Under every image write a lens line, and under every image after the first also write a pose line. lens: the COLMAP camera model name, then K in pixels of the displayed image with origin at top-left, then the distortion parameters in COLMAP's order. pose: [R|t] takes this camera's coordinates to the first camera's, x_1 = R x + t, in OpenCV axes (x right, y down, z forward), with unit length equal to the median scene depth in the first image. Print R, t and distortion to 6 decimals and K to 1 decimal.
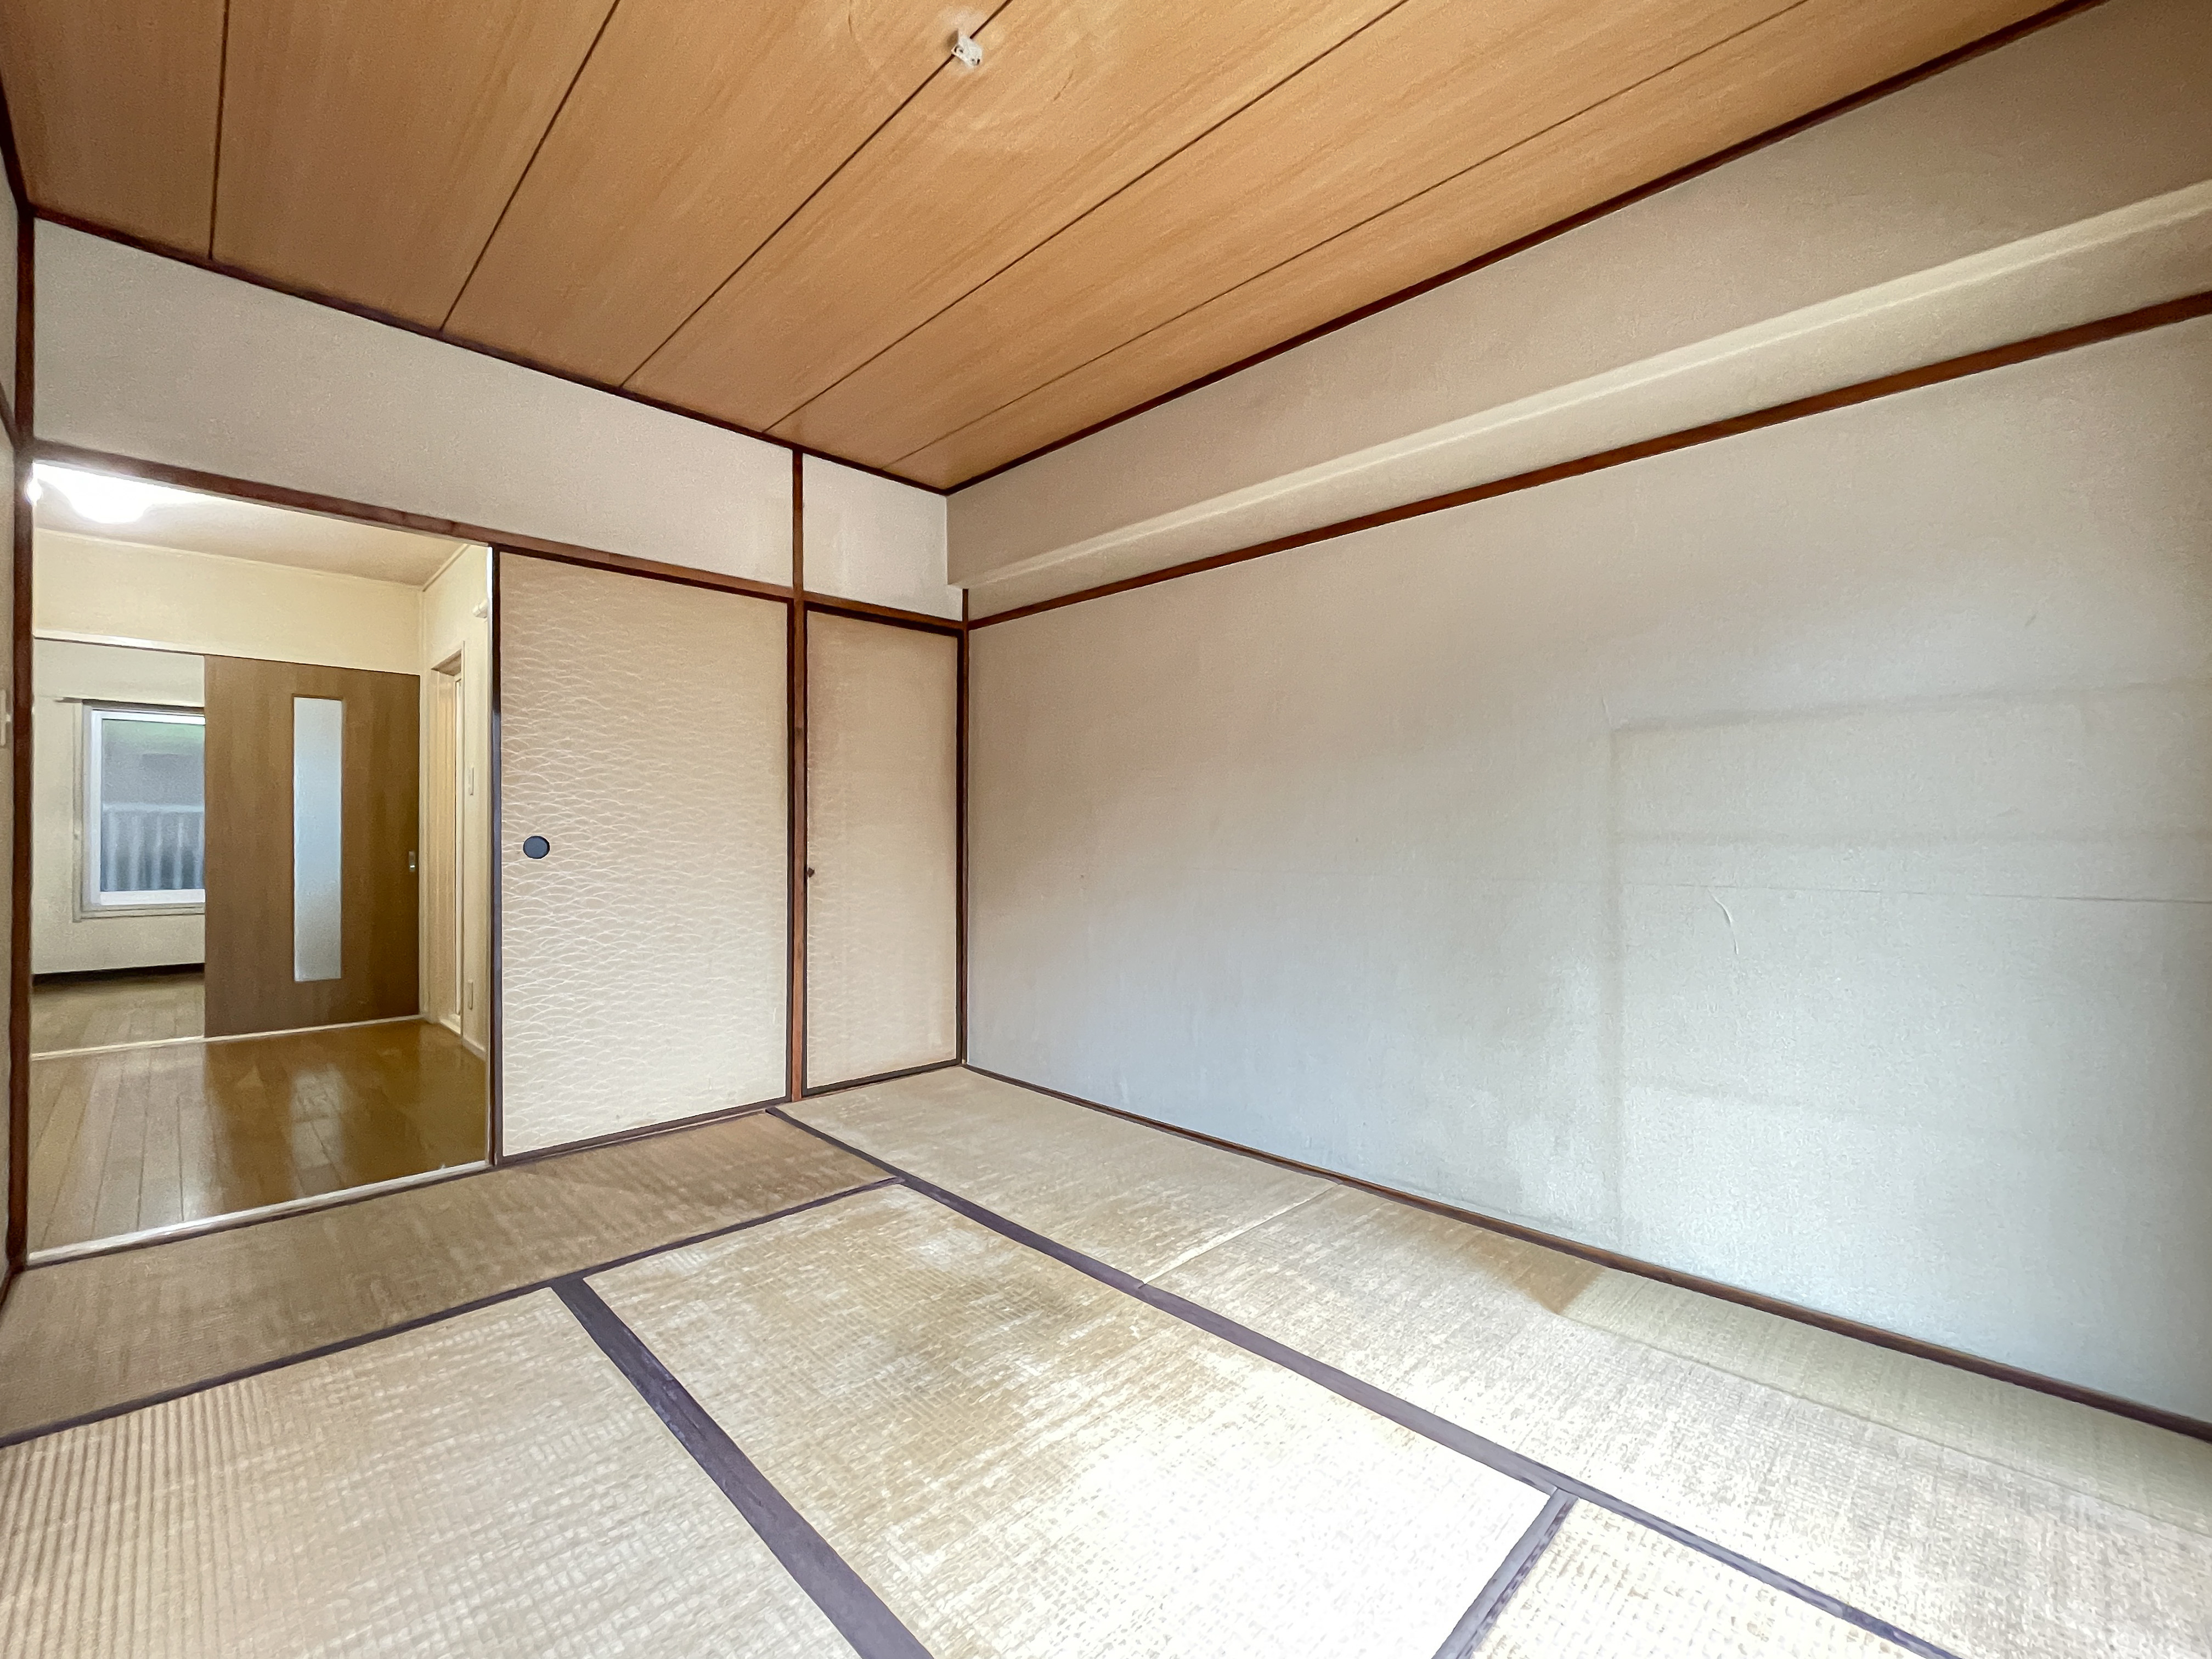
lens RADIAL K [[937.5, 0, 1096.2], [0, 937.5, 836.4], [0, 0, 1]] dist [0.000129, 0.000158]
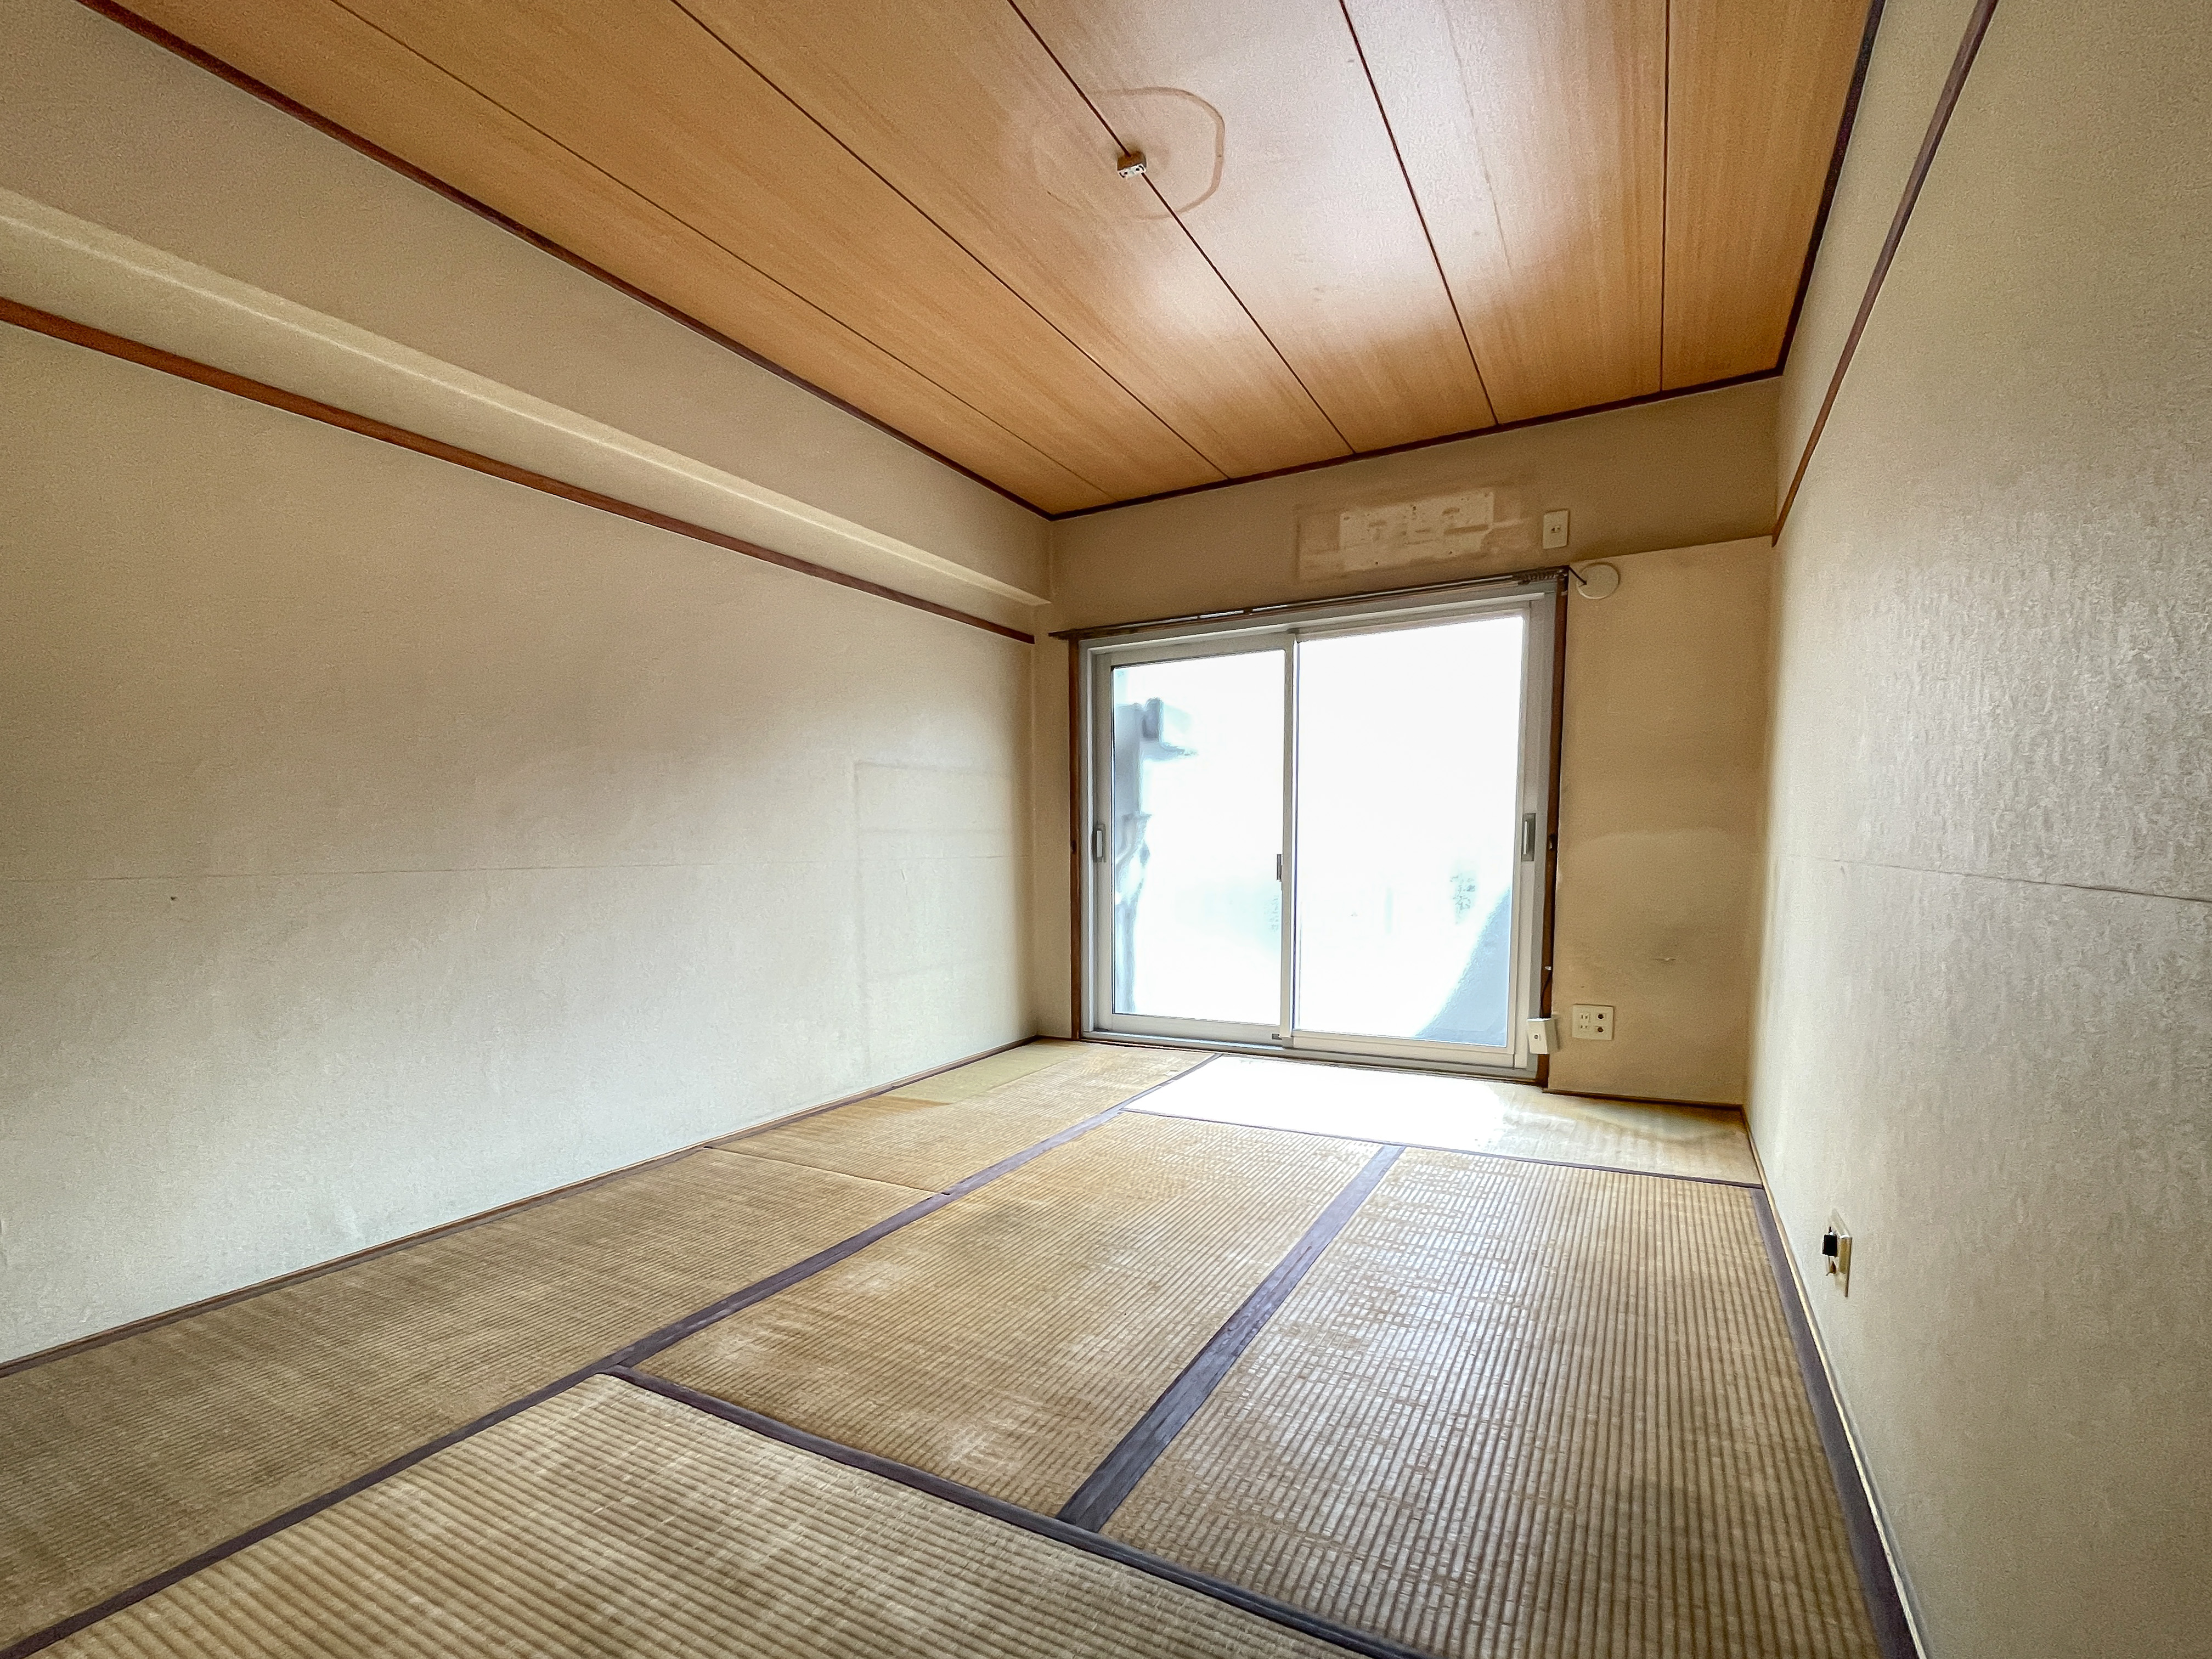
lens RADIAL K [[937.5, 0, 1099.8], [0, 937.5, 838.5], [0, 0, 1]] dist [0.000129, 0.000158]
pose [[-0.310345, 0.027163, 0.950236, -1.072229], [-0.012413, 0.999391, -0.032623, 0.060984], [-0.950543, -0.021920, -0.309818, 1.105594]]
